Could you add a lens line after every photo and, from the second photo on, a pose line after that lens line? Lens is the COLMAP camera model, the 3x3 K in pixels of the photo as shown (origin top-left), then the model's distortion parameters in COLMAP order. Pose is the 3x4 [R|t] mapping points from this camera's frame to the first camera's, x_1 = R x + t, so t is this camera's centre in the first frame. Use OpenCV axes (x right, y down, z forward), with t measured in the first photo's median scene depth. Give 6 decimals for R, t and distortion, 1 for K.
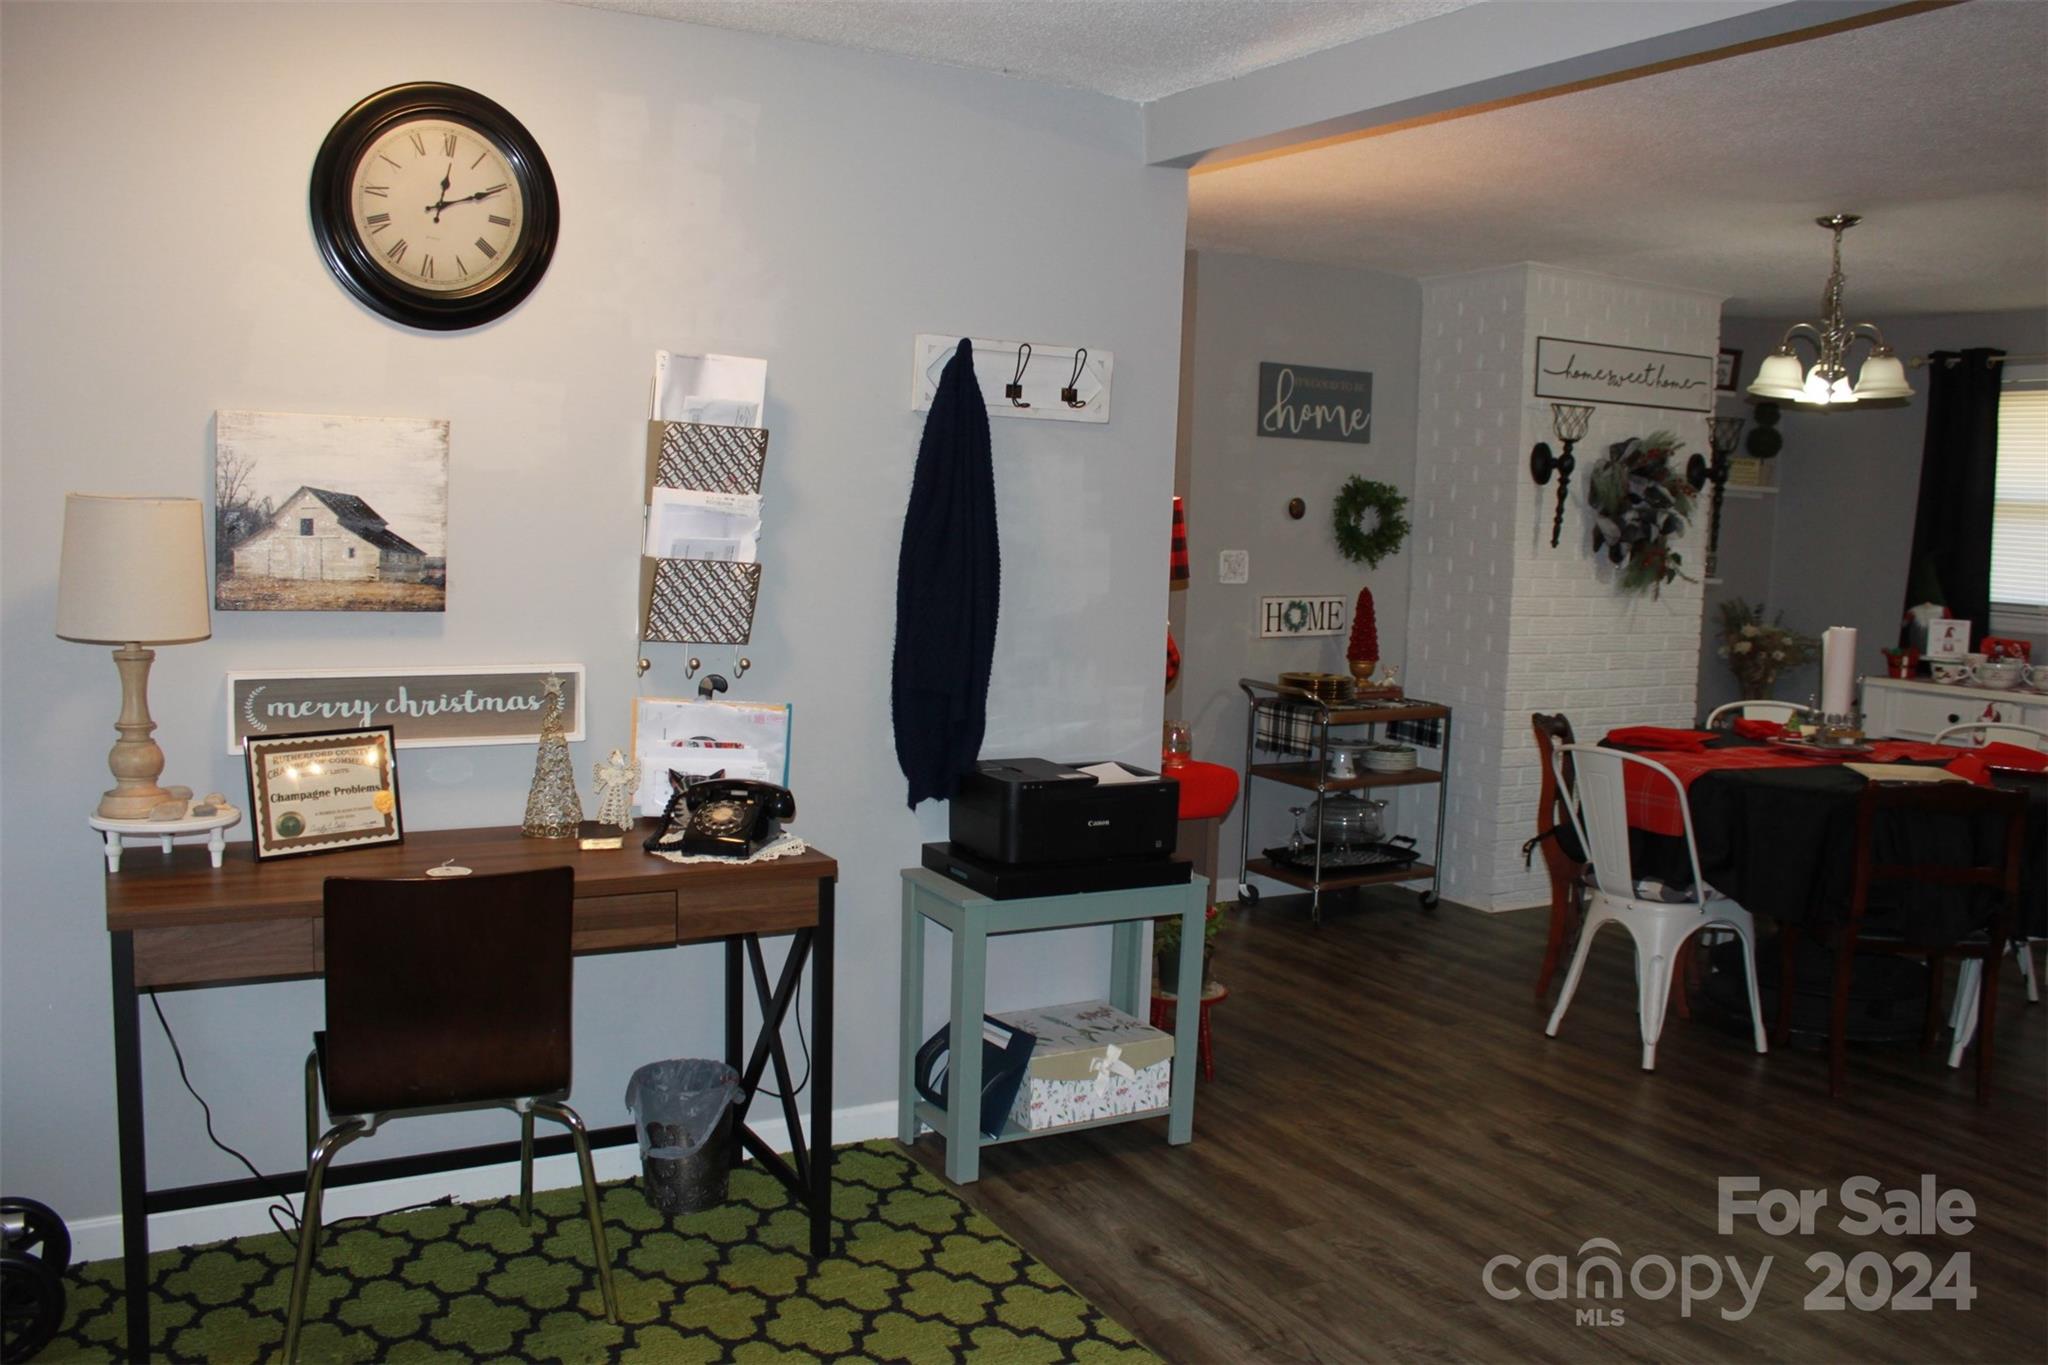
lens RADIAL K [[1724.6, 0, 1007.8], [0, 1724.6, 680.4], [0, 0, 1]] dist [-0.166662, 0.143980]
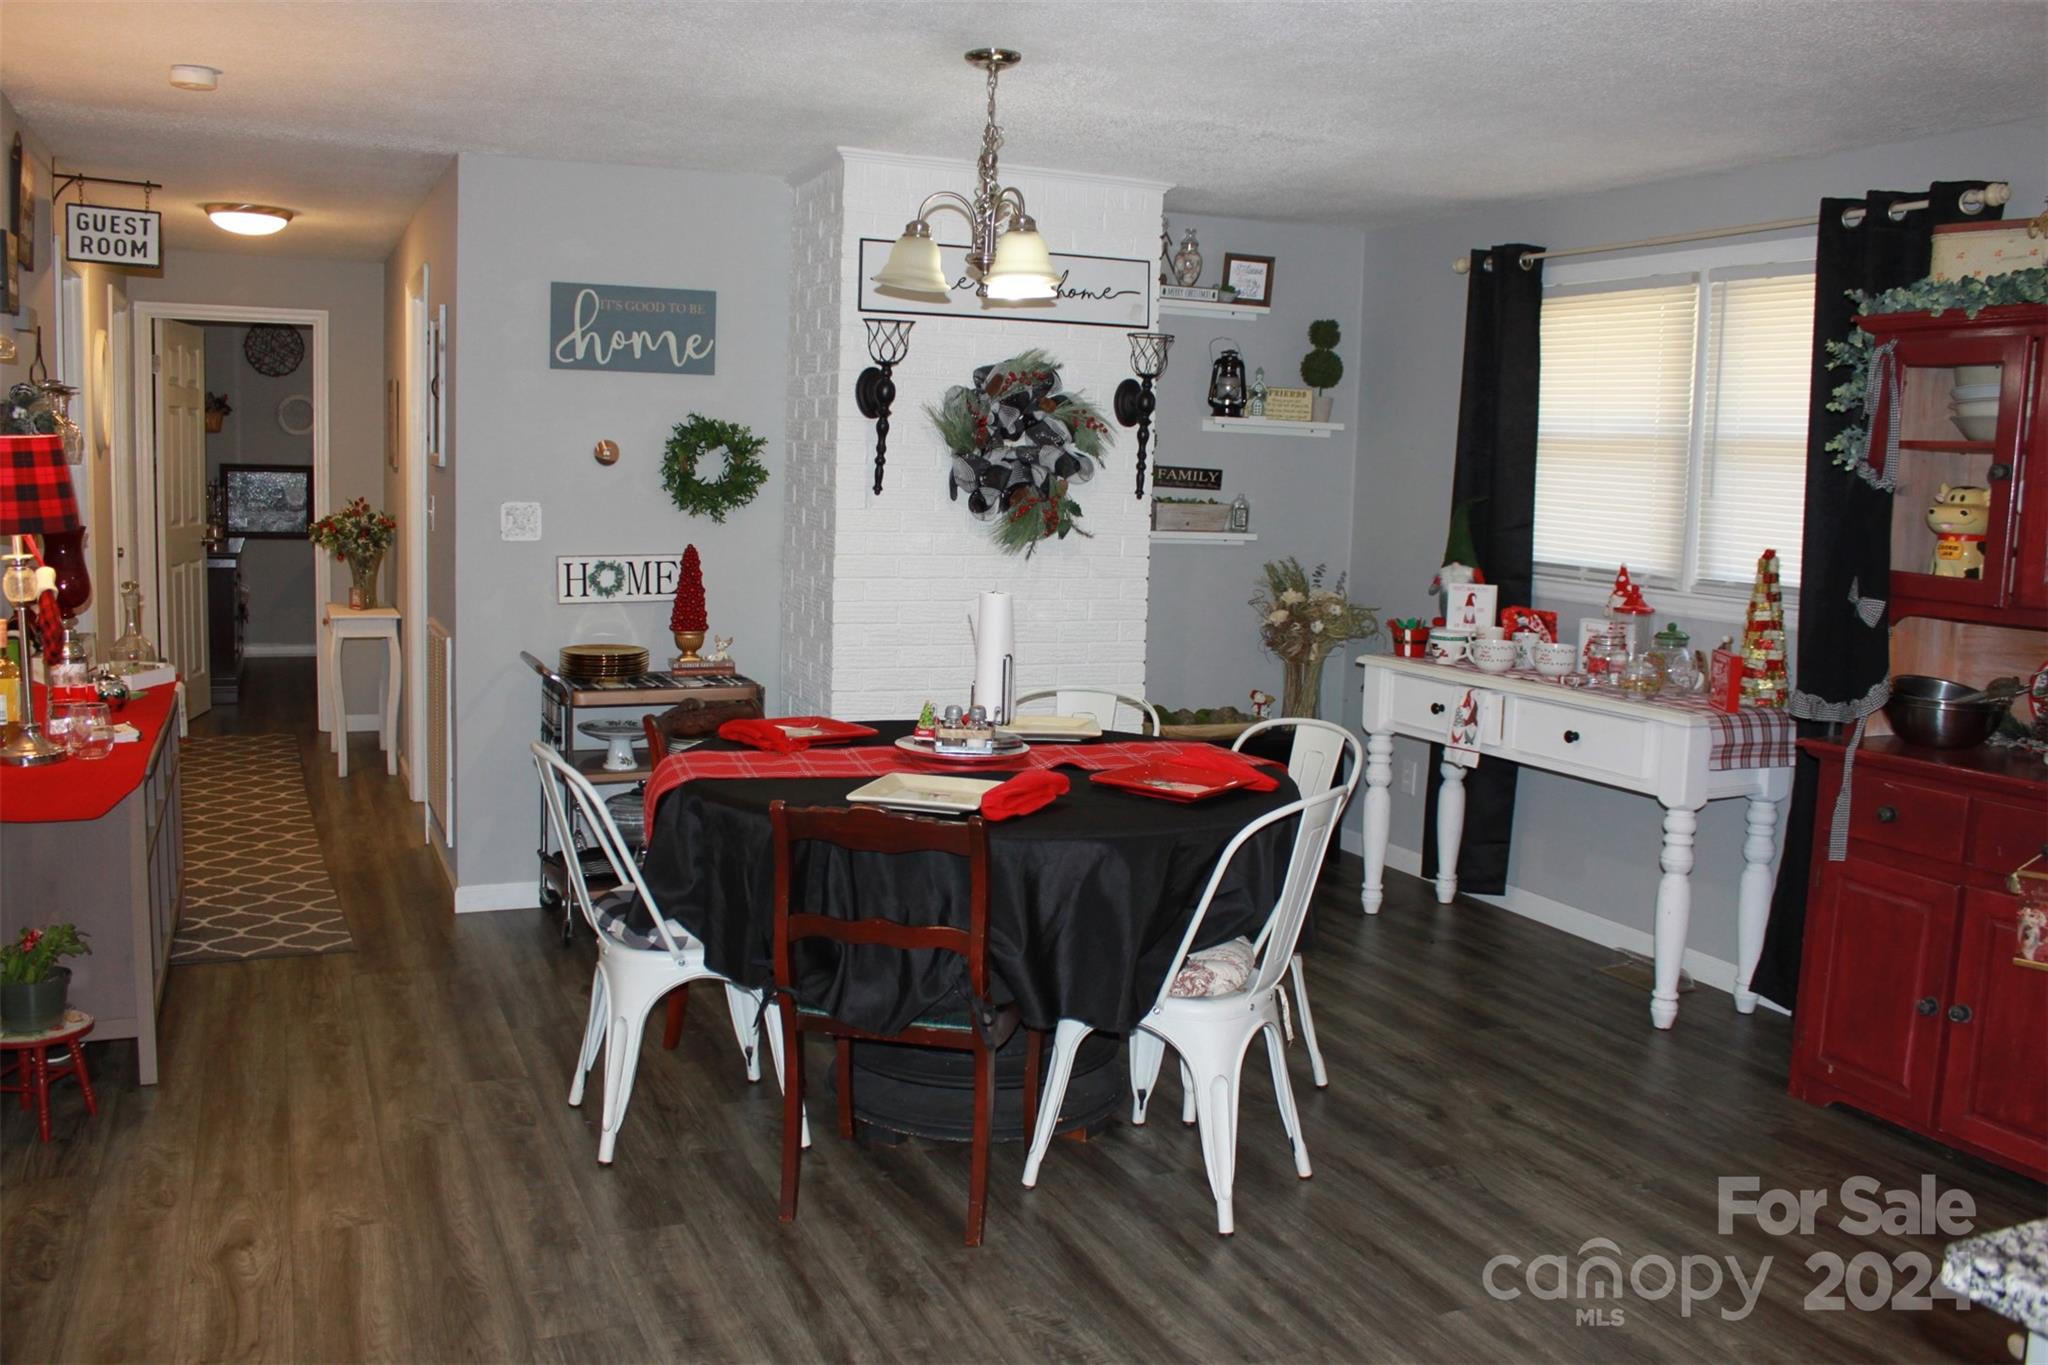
lens RADIAL K [[1724.6, 0, 1007.8], [0, 1724.6, 680.4], [0, 0, 1]] dist [-0.166662, 0.143980]
pose [[0.995426, 0.009893, -0.095017, 0.446630], [-0.007904, 0.999742, 0.021296, -0.006385], [0.095203, -0.020447, 0.995248, 0.169593]]
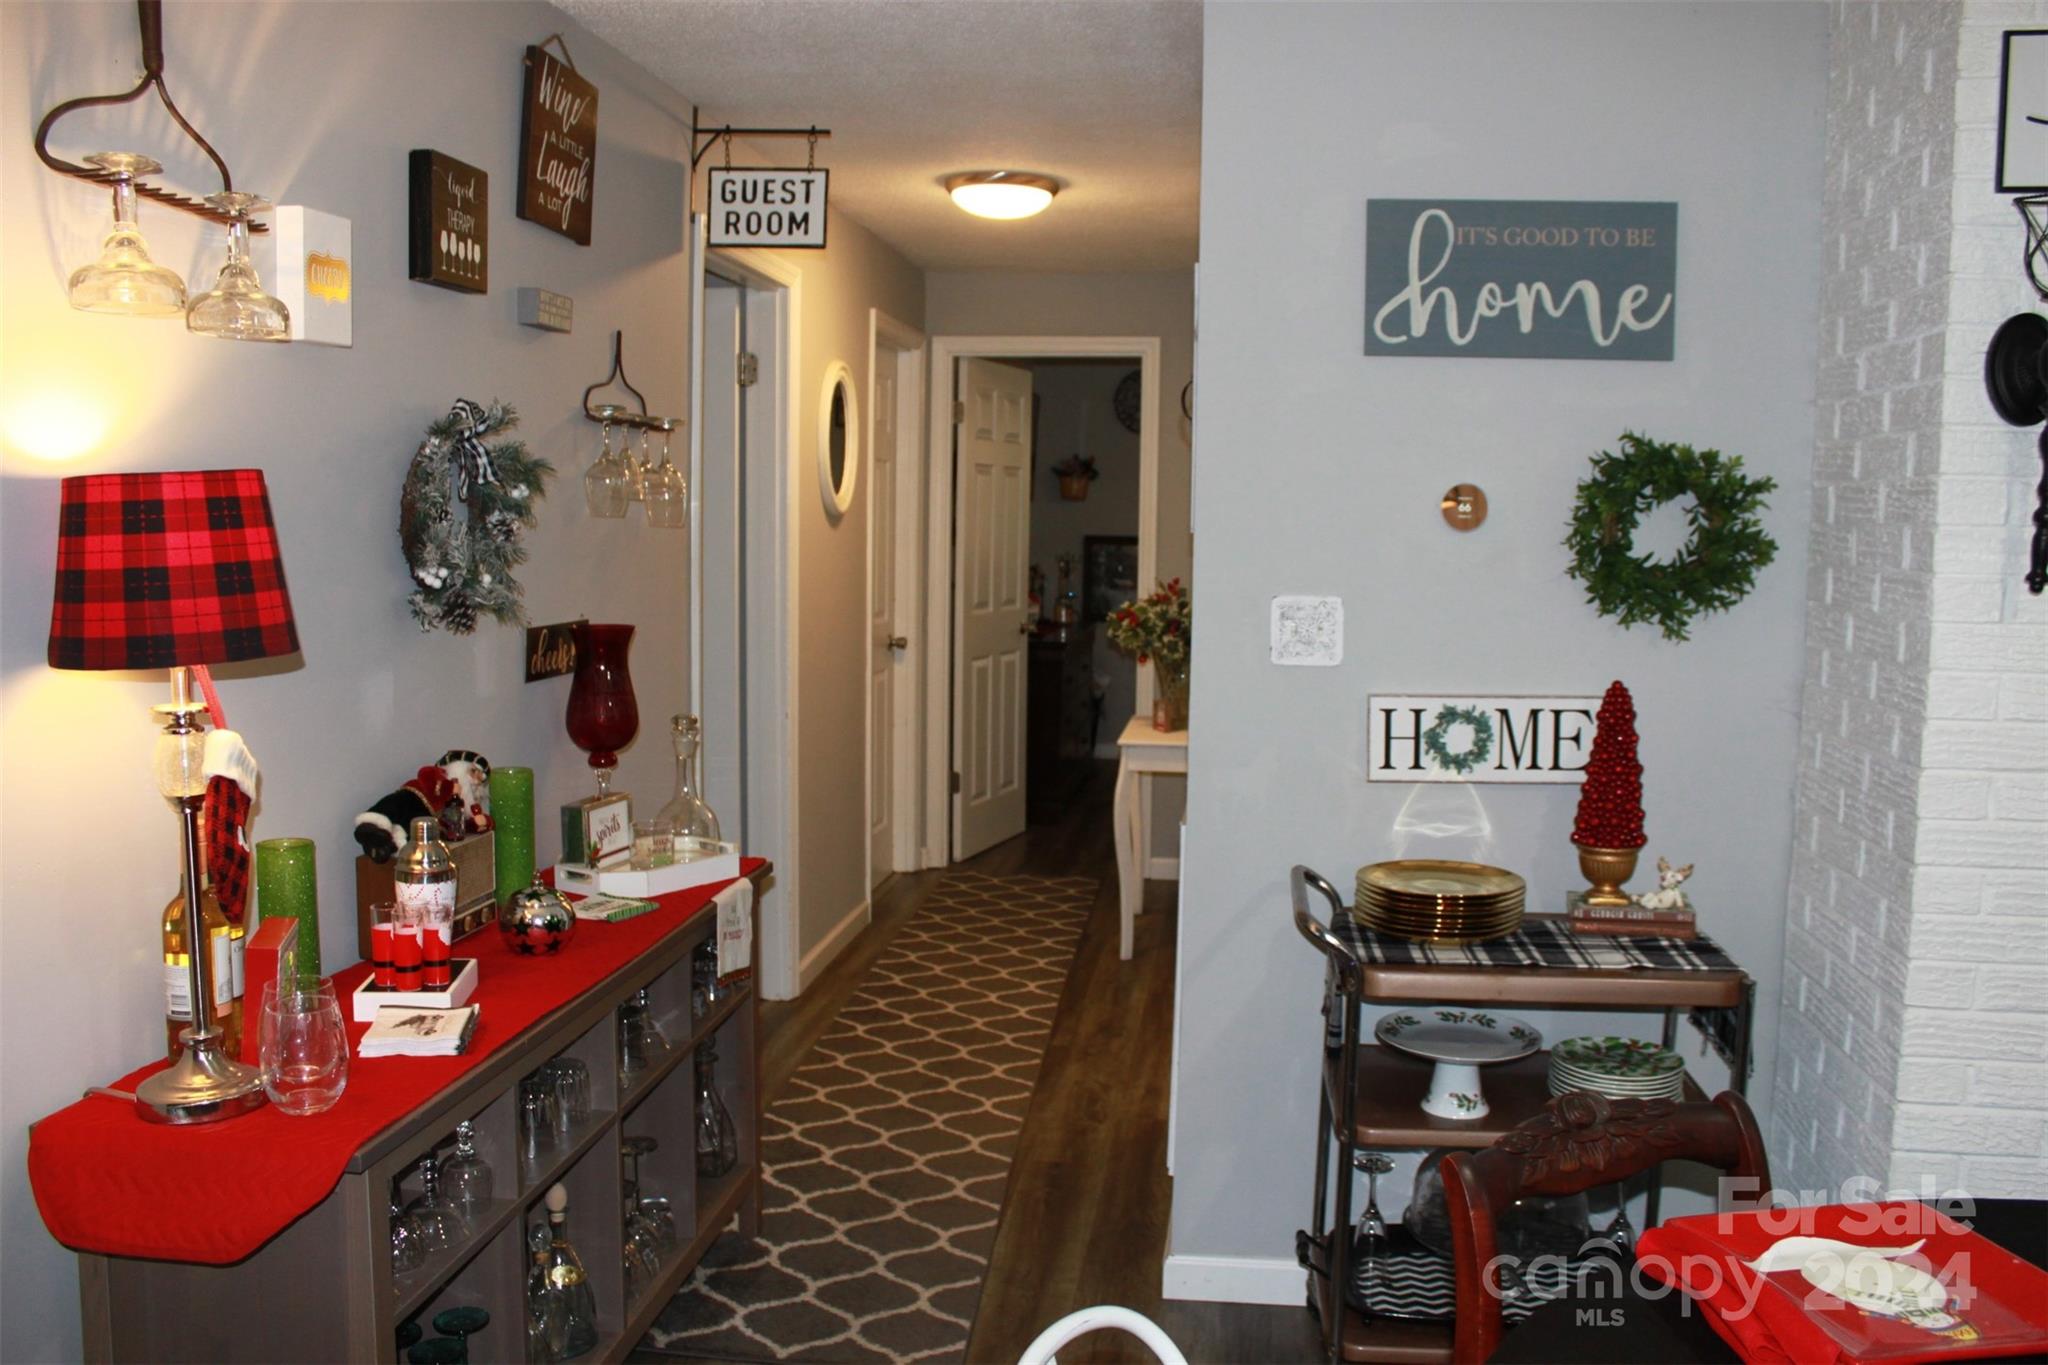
lens RADIAL K [[1724.6, 0, 1007.8], [0, 1724.6, 680.4], [0, 0, 1]] dist [-0.166662, 0.143980]
pose [[0.800152, 0.033968, -0.598835, 0.344945], [-0.048186, 0.998808, -0.007730, -0.043551], [0.597859, 0.035041, 0.800835, 0.554573]]
